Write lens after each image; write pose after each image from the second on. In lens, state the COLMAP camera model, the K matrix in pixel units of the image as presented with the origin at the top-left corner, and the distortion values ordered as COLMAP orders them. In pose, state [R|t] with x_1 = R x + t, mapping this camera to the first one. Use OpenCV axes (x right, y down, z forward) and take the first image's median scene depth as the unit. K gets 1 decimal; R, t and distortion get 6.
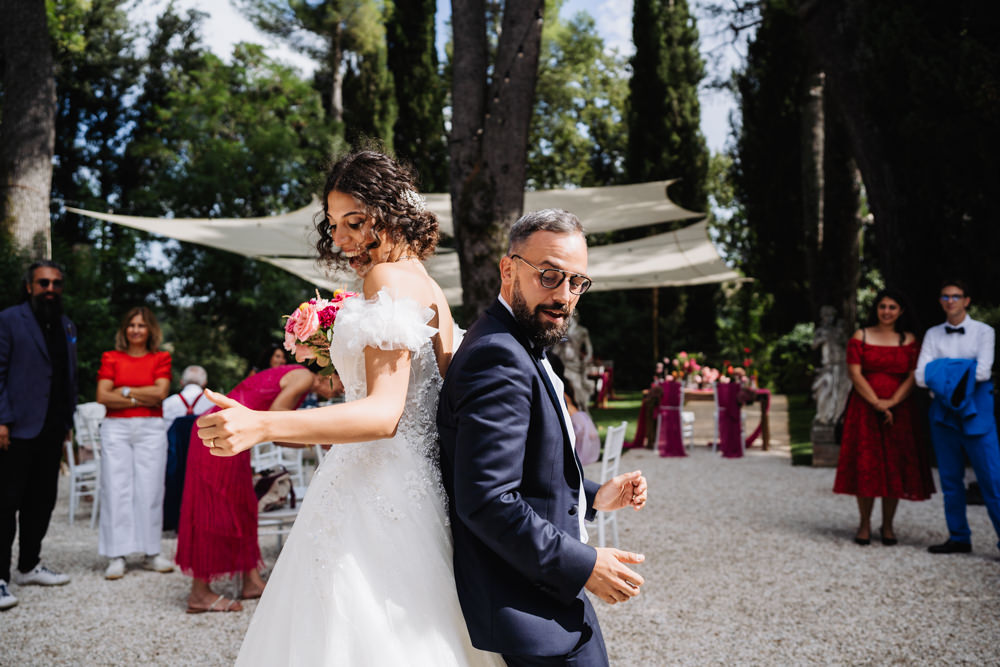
lens RADIAL K [[1390.7, 0, 501.4], [0, 1390.7, 357.5], [0, 0, 1]] dist [0.008246, 0.040869]
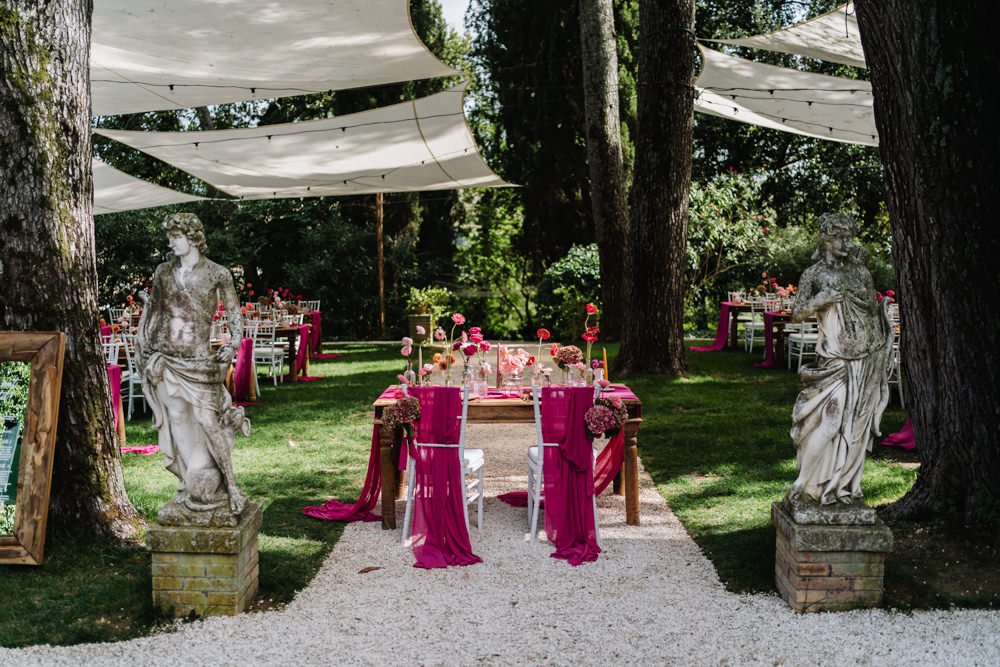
lens RADIAL K [[1390.7, 0, 501.4], [0, 1390.7, 357.5], [0, 0, 1]] dist [0.008246, 0.040869]
pose [[0.979469, -0.013818, 0.201122, 0.027512], [0.002102, 0.998294, 0.058352, -0.008670], [-0.201585, -0.056732, 0.977827, 0.292302]]
